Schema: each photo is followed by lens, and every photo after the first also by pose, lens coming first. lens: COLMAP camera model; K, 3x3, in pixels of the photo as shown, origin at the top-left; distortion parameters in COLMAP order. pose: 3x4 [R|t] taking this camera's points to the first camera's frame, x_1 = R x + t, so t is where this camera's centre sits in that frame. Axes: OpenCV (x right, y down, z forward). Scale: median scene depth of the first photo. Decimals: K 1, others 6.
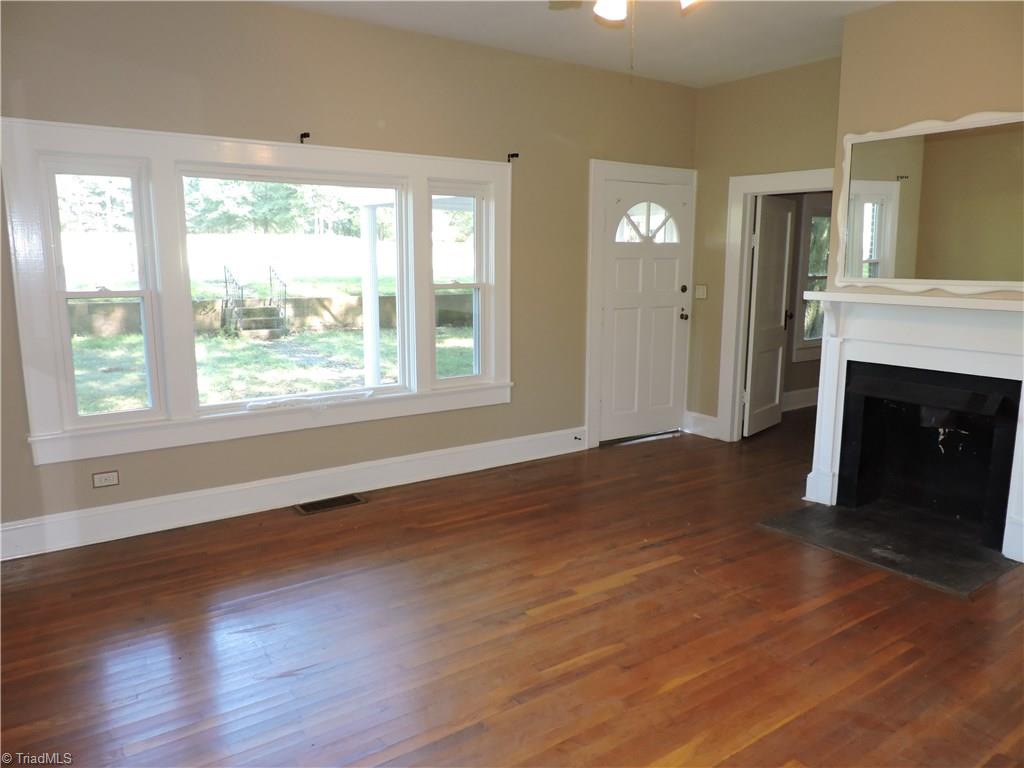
lens RADIAL K [[731.8, 0, 516.7], [0, 731.8, 386.6], [0, 0, 1]] dist [-0.024681, 0.009739]
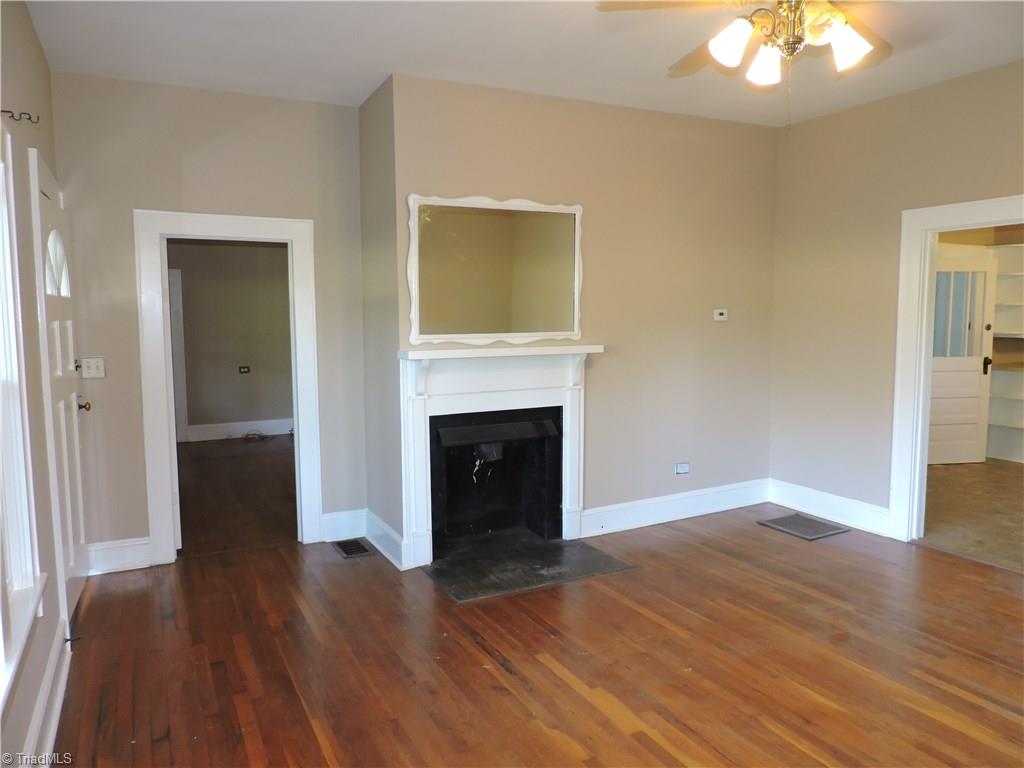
lens RADIAL K [[731.8, 0, 512.4], [0, 731.8, 388.6], [0, 0, 1]] dist [-0.024681, 0.009739]
pose [[0.139693, -0.107474, 0.984345, -0.628474], [0.177617, 0.980688, 0.081868, -0.163706], [-0.974135, 0.163400, 0.156085, 0.868987]]
